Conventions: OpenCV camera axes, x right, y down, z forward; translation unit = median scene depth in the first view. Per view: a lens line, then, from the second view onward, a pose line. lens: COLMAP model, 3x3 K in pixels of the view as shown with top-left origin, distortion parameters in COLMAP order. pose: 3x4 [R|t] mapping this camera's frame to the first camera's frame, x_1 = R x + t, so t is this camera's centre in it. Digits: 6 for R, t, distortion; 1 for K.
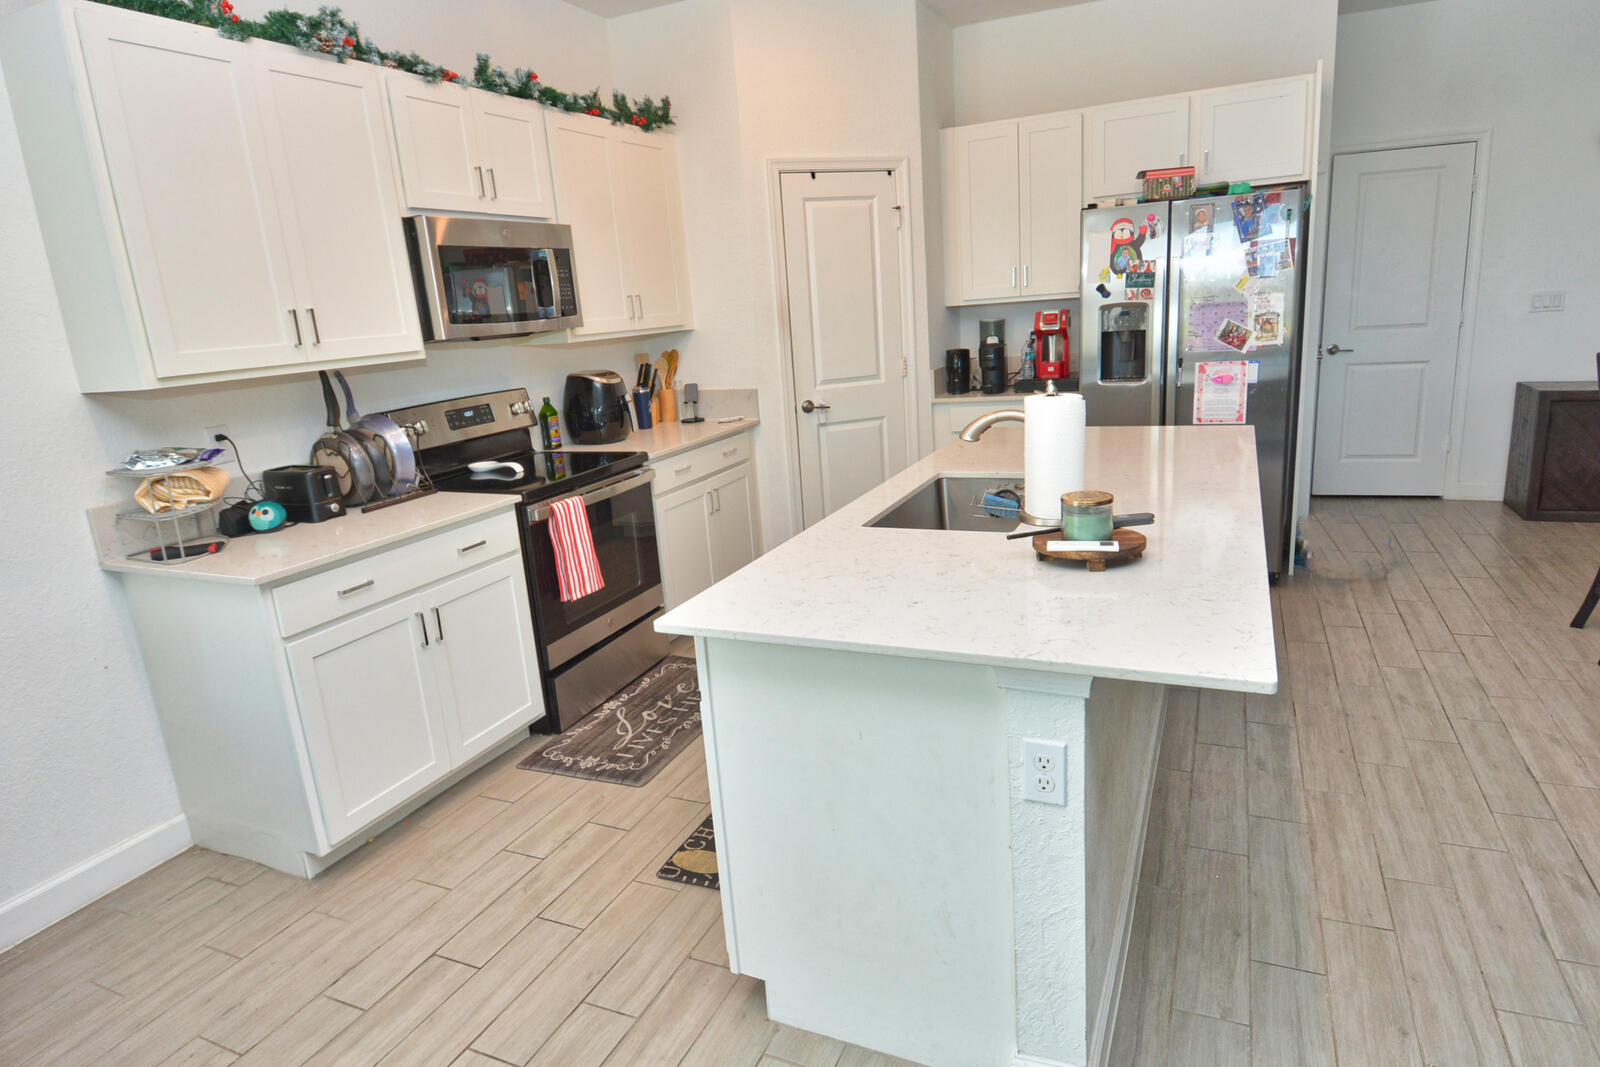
lens RADIAL K [[946.0, 0, 800.0], [0, 946.0, 533.5], [0, 0, 1]] dist [0.004378, 0.000897]
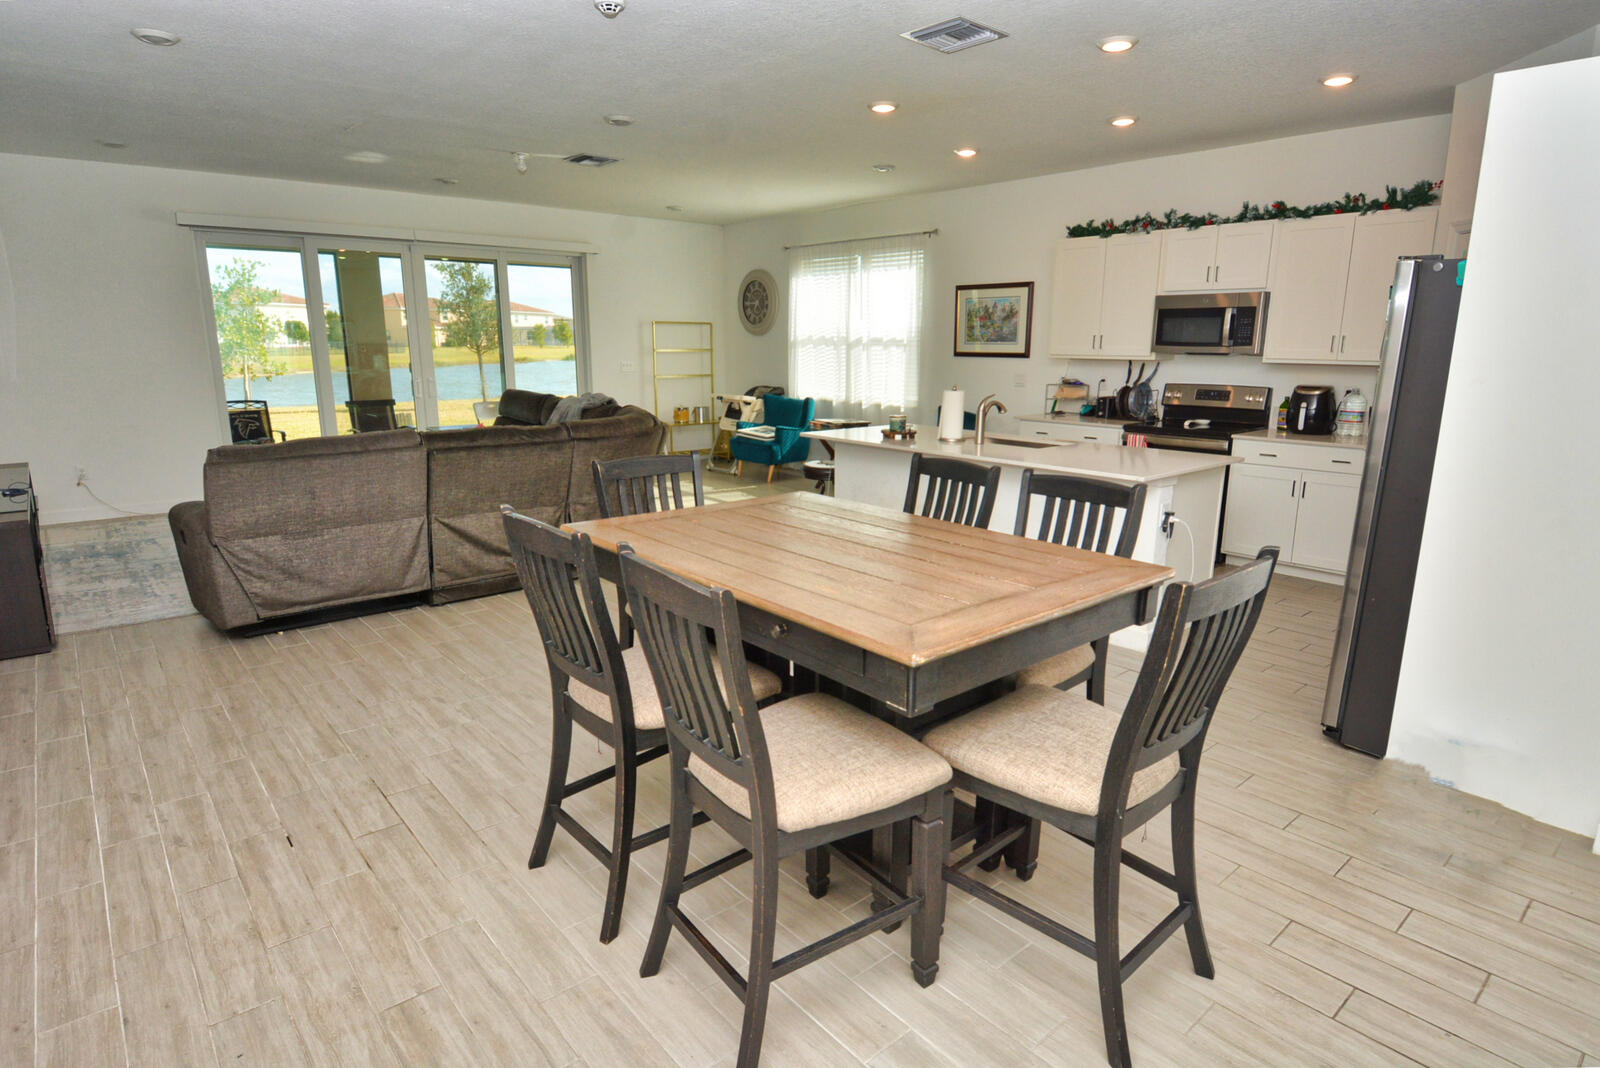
lens RADIAL K [[864.4, 0, 800.0], [0, 864.4, 534.0], [0, 0, 1]] dist [0.000468, -0.001602]
pose [[-0.430002, 0.267204, -0.862380, 1.385091], [-0.194232, 0.905452, 0.377399, -0.321789], [0.881687, 0.329785, -0.337447, 0.846043]]
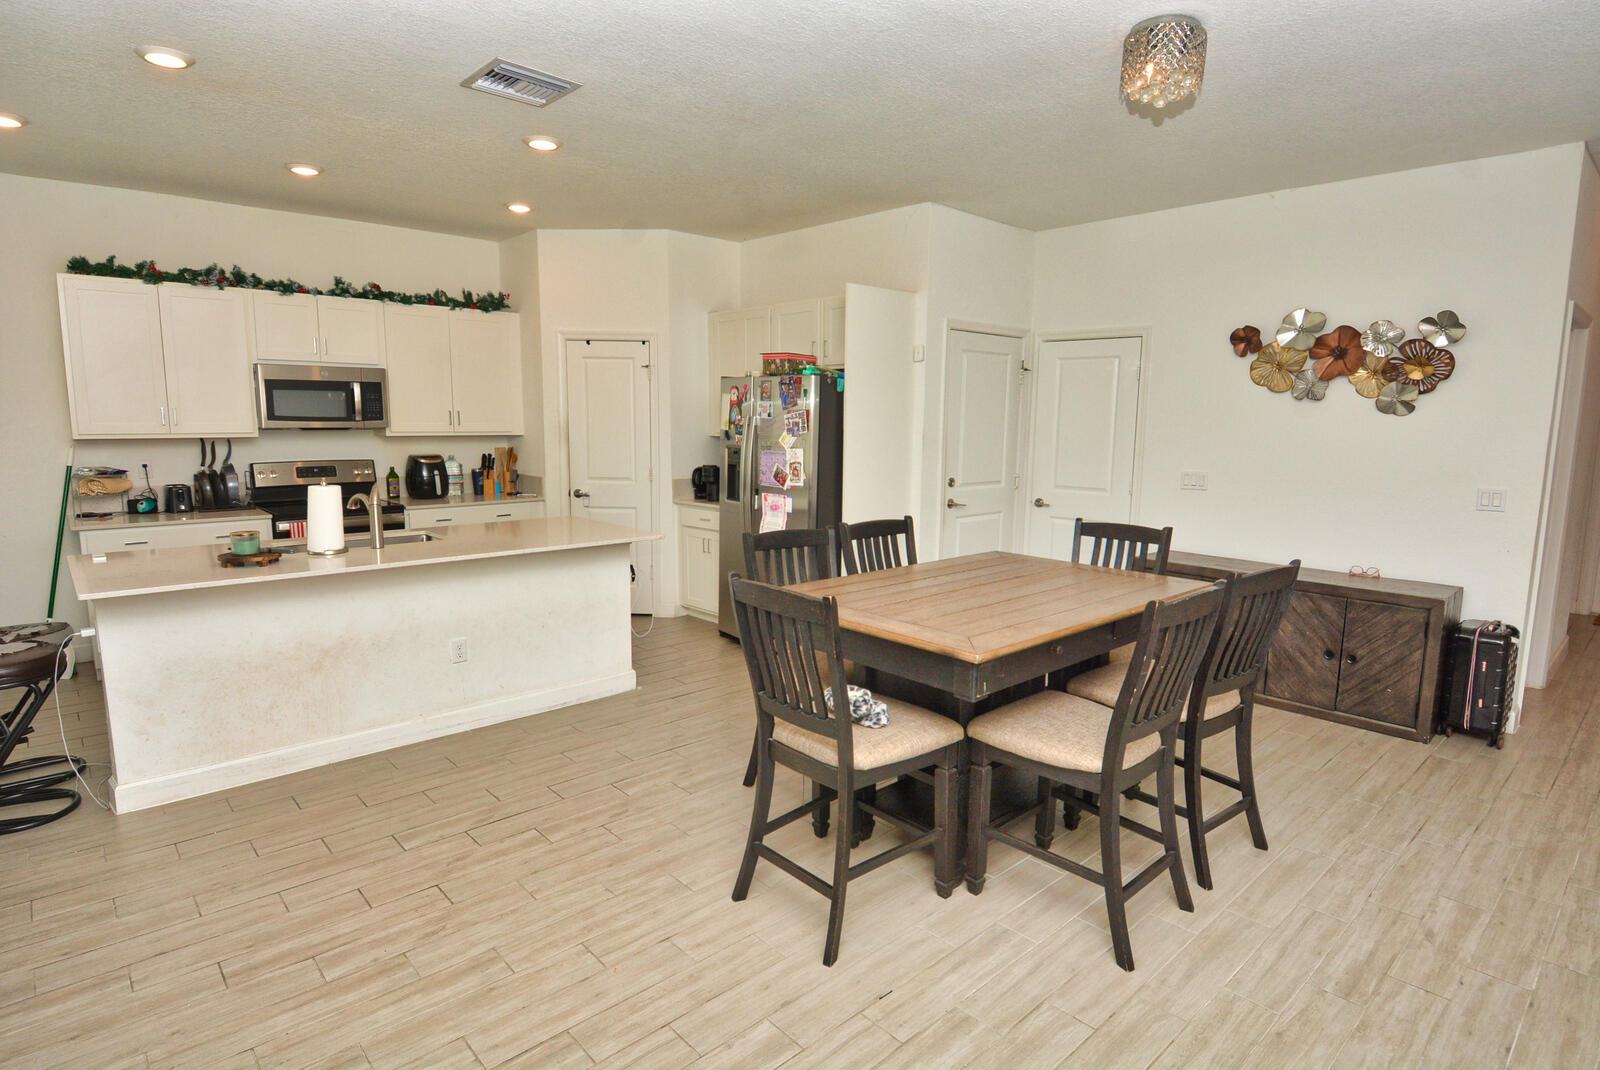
lens RADIAL K [[864.4, 0, 800.0], [0, 864.4, 535.0], [0, 0, 1]] dist [0.000468, -0.001602]
pose [[0.913246, 0.136493, -0.383864, 0.983094], [-0.170441, 0.983793, -0.055681, -0.063202], [0.370043, 0.116277, 0.921709, -0.120390]]
